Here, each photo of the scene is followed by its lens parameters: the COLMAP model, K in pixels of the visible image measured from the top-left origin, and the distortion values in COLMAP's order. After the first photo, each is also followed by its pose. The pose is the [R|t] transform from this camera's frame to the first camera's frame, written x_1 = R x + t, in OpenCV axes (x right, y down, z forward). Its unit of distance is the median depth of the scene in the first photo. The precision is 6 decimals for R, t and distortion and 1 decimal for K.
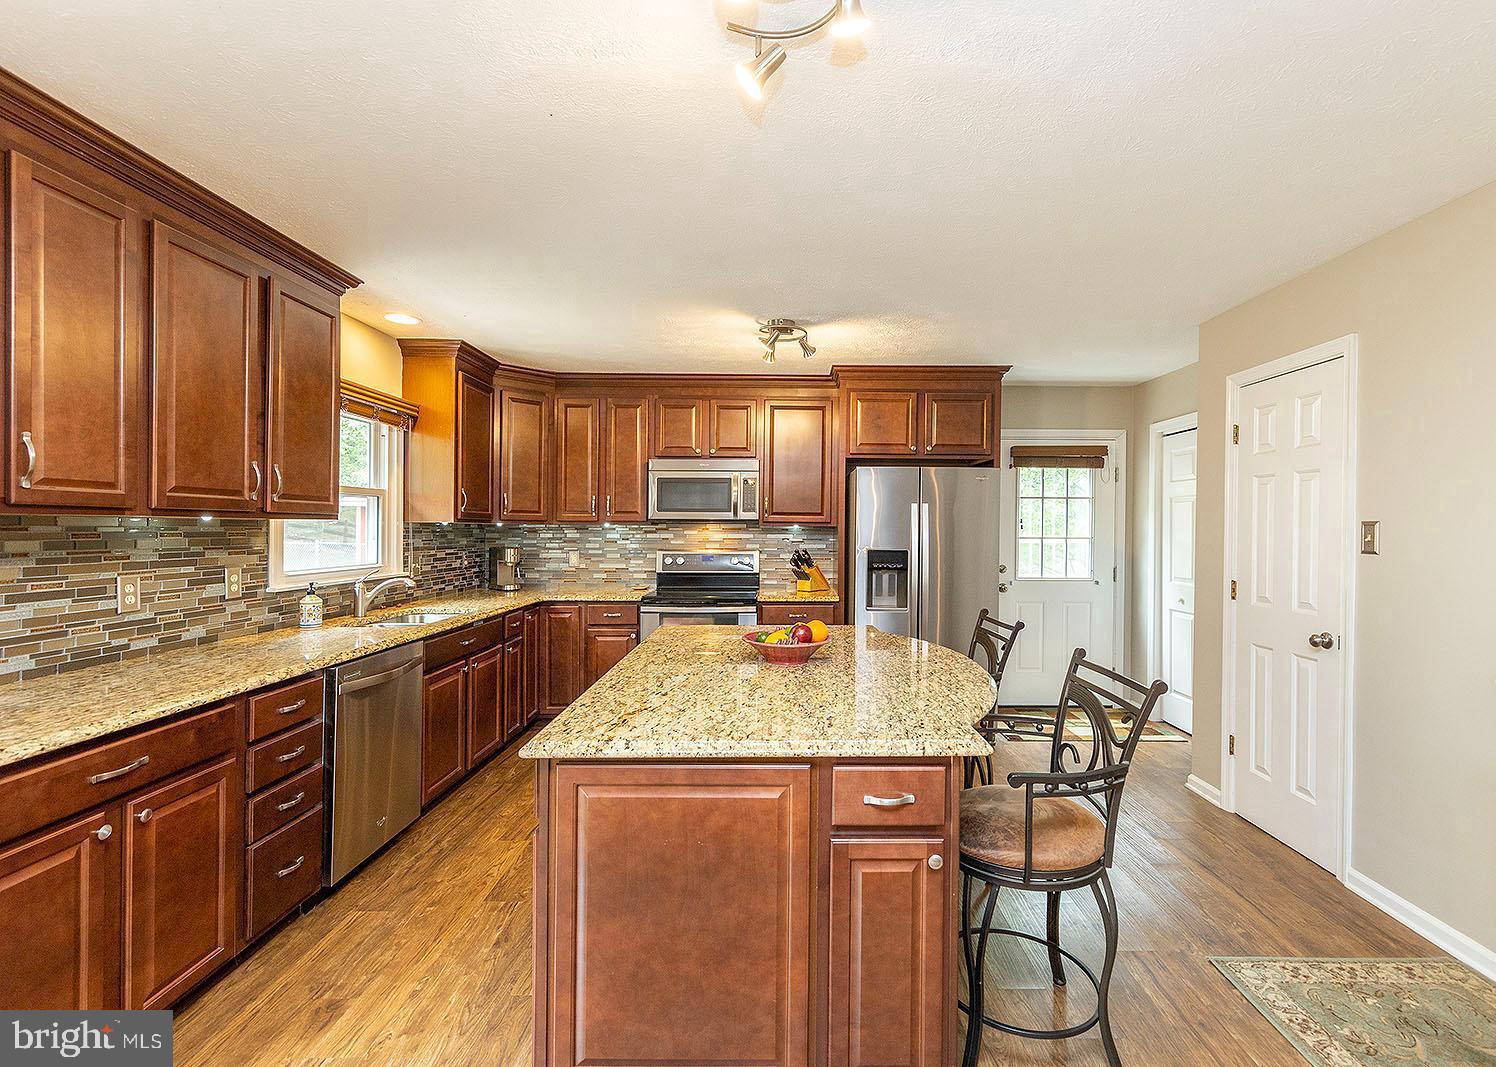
lens RADIAL K [[703.6, 0, 783.7], [0, 703.6, 536.6], [0, 0, 1]] dist [0.007871, 0.000770]
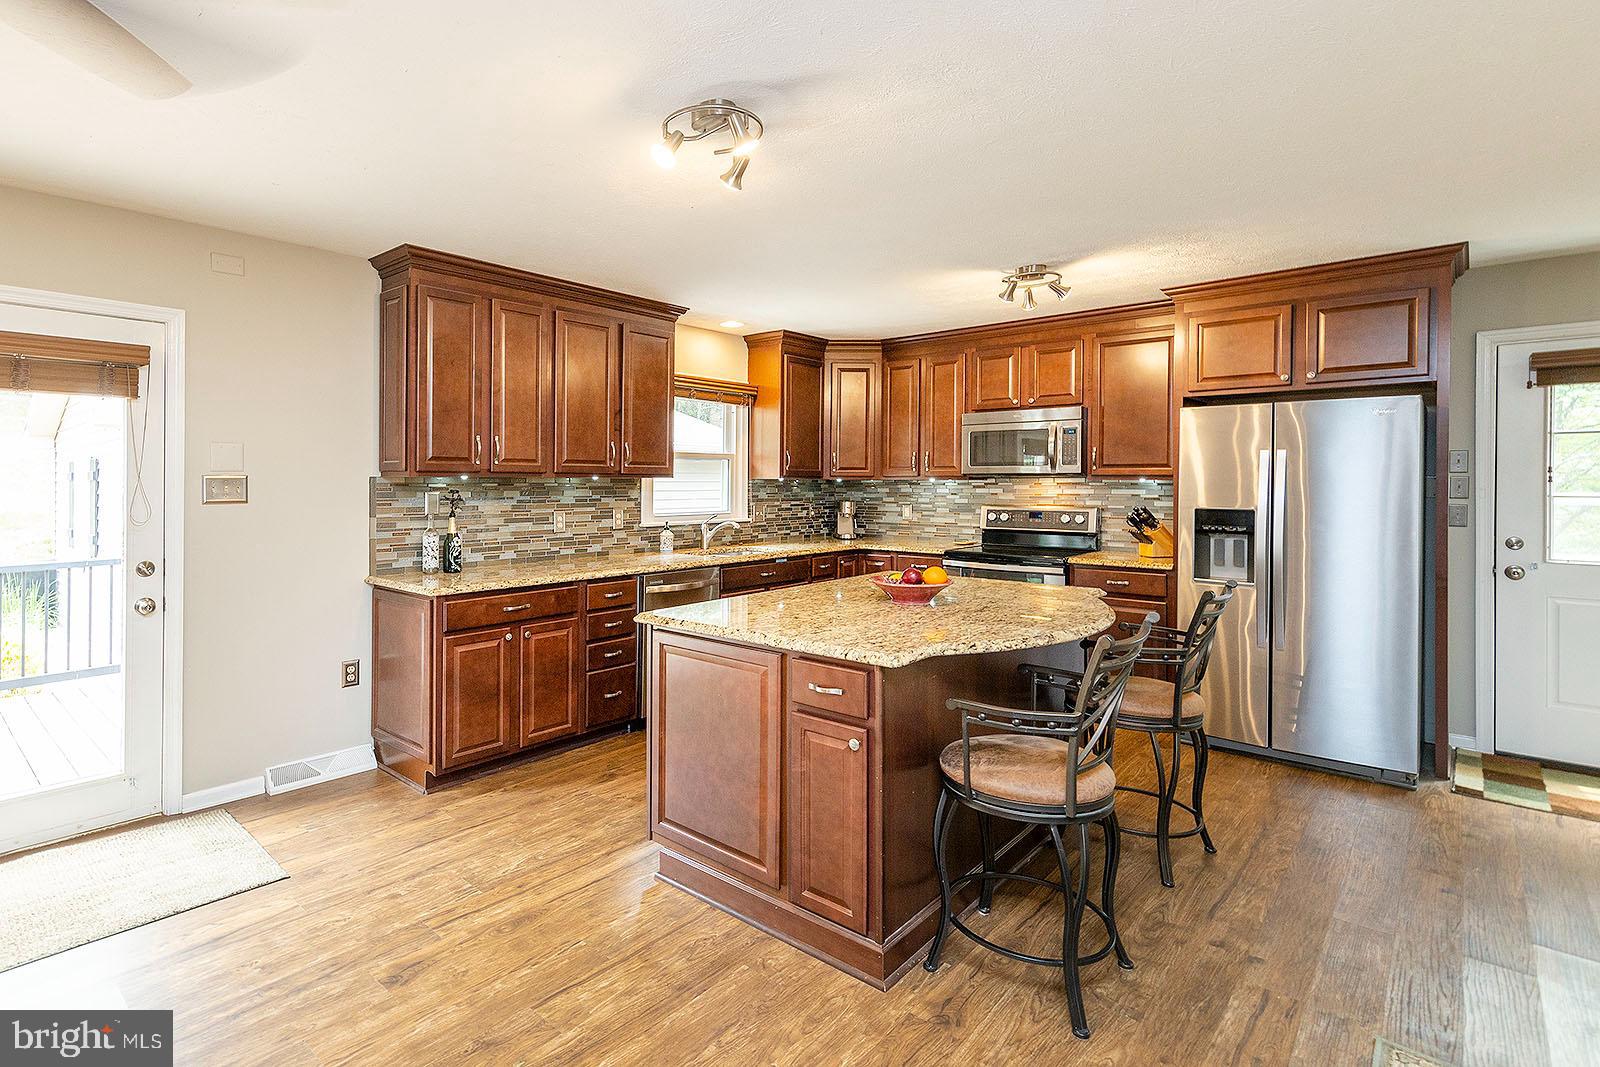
lens RADIAL K [[786.7, 0, 683.4], [0, 786.7, 493.0], [0, 0, 1]] dist [0.002693, 0.001527]
pose [[0.705404, 0.004974, -0.708788, 0.421435], [-0.005327, 0.999984, 0.001716, 0.003252], [0.708786, 0.002565, 0.705419, -0.092085]]
